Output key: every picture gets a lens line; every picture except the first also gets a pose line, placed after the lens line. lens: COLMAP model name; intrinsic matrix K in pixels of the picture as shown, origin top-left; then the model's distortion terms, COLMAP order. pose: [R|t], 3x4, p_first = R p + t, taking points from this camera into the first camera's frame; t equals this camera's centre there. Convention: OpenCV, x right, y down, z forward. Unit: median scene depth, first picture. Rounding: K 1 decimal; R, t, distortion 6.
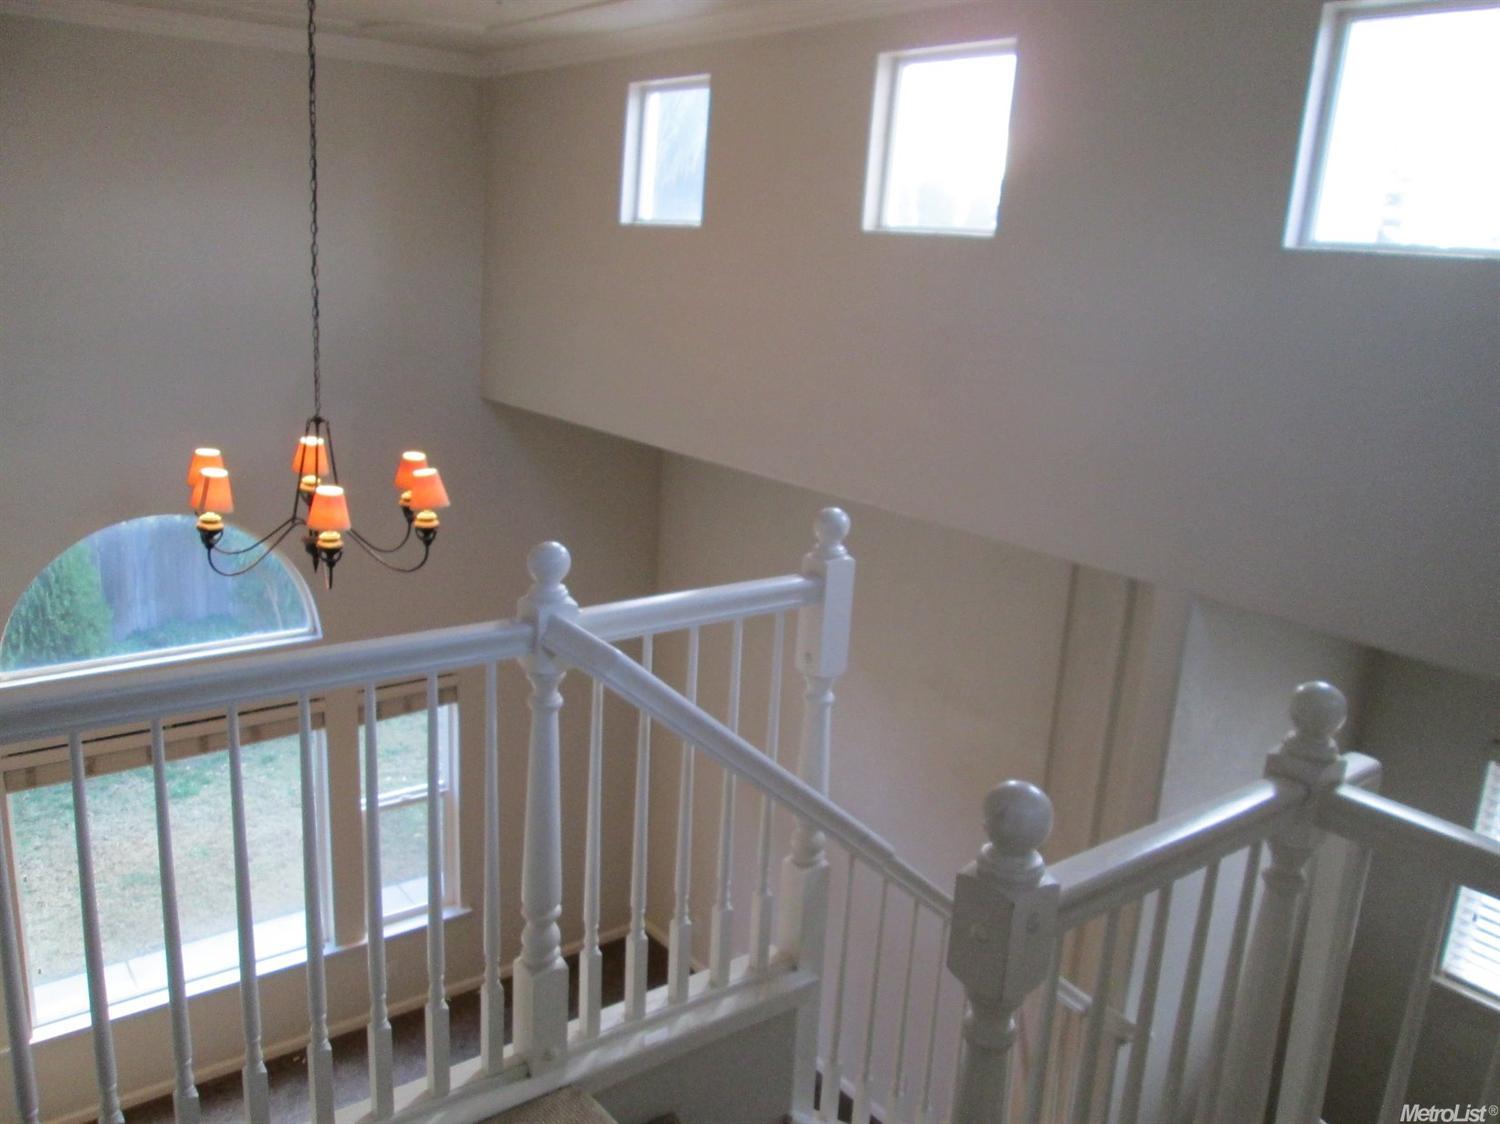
lens RADIAL K [[1233.4, 0, 750.0], [0, 1233.4, 562.0], [0, 0, 1]] dist [-0.045080, 0.010561]
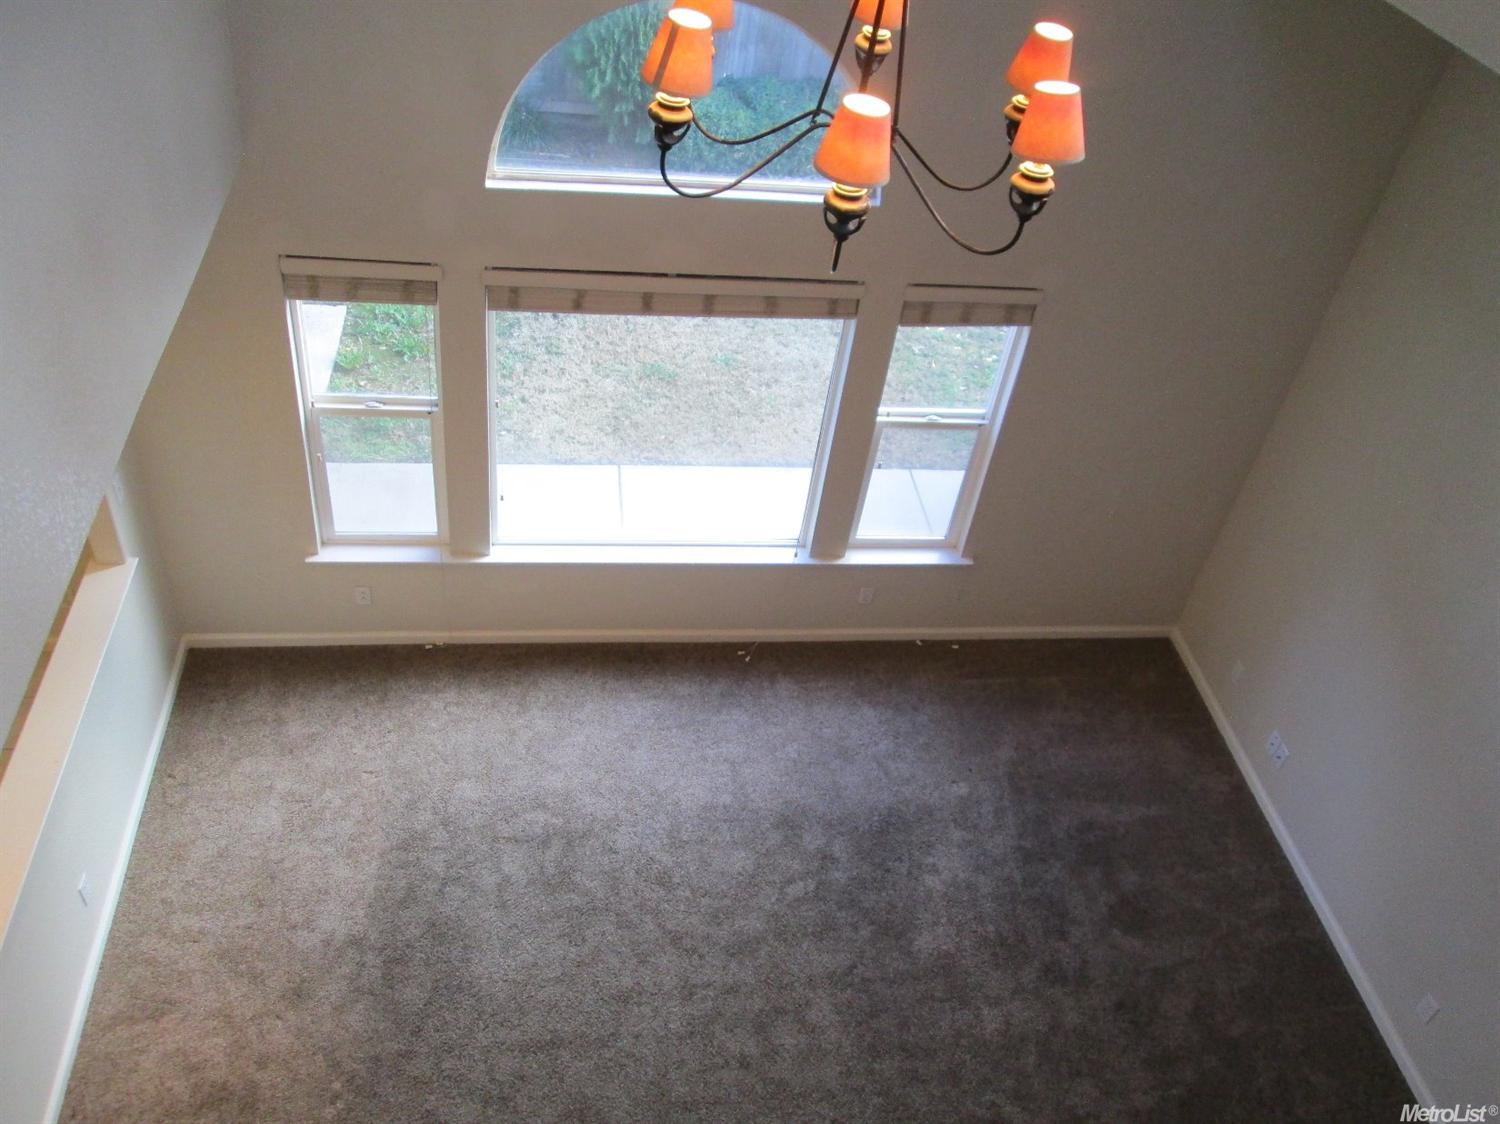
lens RADIAL K [[1253.7, 0, 711.0], [0, 1253.7, 546.3], [0, 0, 1]] dist [-0.003153, 0.012420]
pose [[0.847867, 0.369564, -0.380188, -0.074227], [-0.192677, 0.882793, 0.428431, -0.064553], [0.493960, -0.289999, 0.819698, 0.280290]]
